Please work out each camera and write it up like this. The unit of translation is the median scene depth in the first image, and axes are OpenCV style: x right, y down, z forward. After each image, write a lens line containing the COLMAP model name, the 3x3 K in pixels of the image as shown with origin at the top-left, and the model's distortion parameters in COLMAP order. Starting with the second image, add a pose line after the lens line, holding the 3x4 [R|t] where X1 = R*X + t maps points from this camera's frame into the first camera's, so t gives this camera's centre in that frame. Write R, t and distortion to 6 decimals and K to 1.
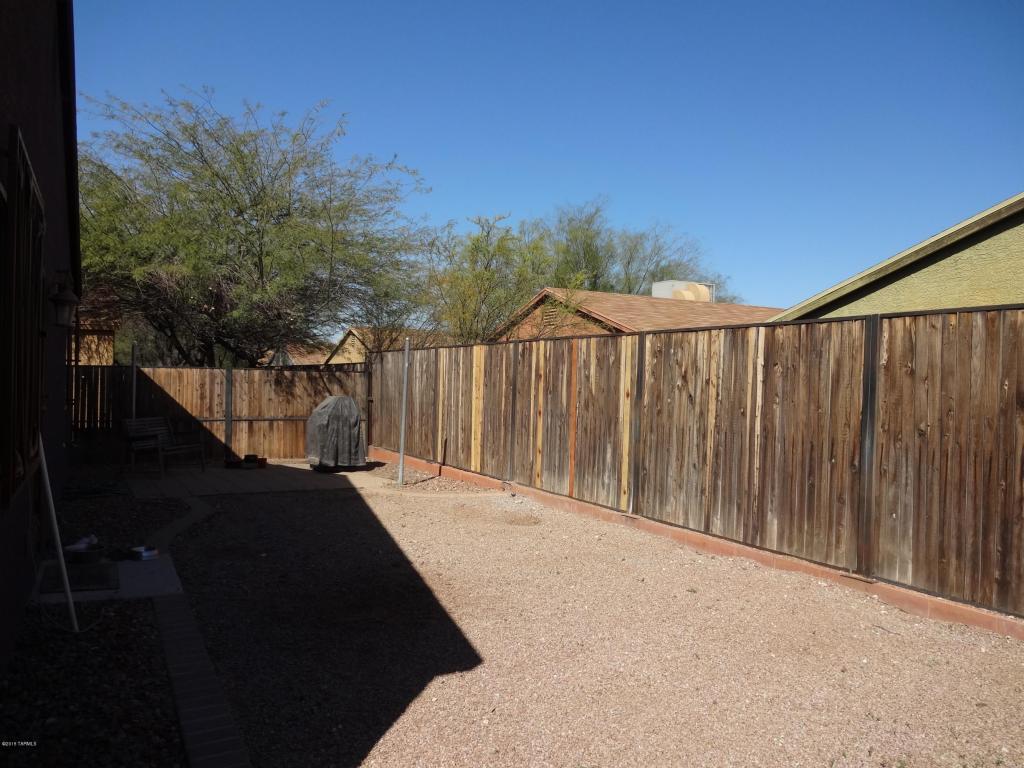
lens RADIAL K [[765.2, 0, 512.0], [0, 765.2, 384.9], [0, 0, 1]] dist [-0.012555, 0.001352]
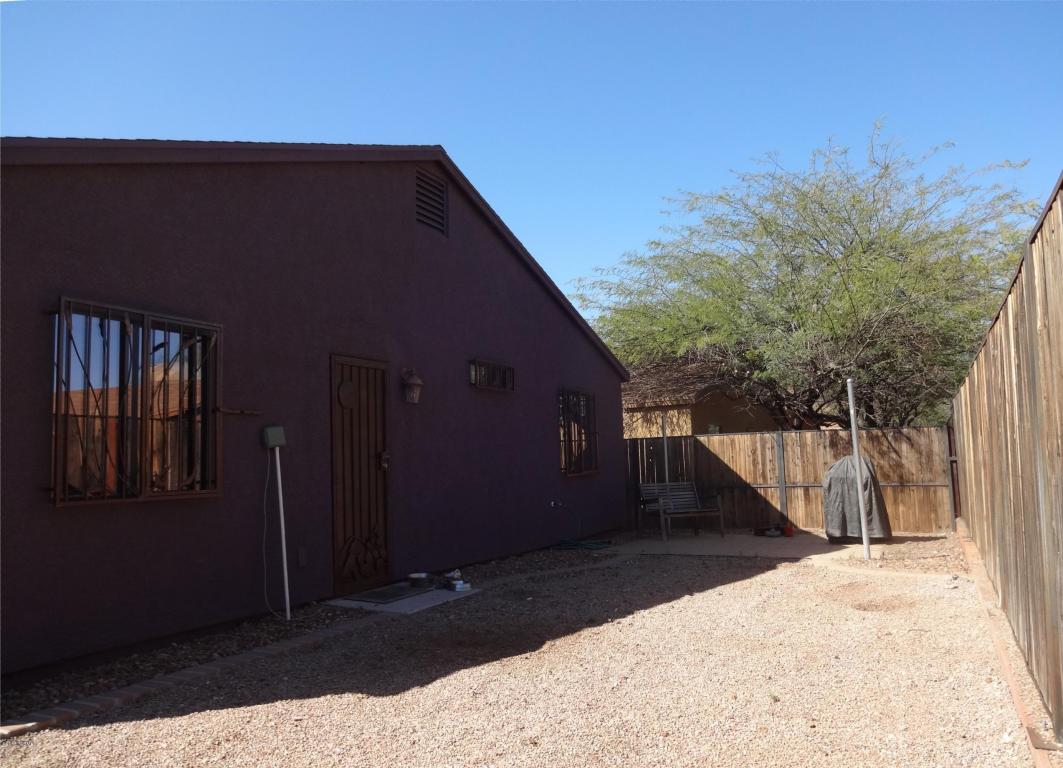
lens RADIAL K [[828.6, 0, 531.2], [0, 828.6, 388.0], [0, 0, 1]] dist [0.001312, 0.000653]
pose [[0.579445, -0.110048, -0.807548, 0.291008], [0.034591, 0.993270, -0.110537, 0.027455], [0.814277, 0.036117, 0.579352, 0.148343]]
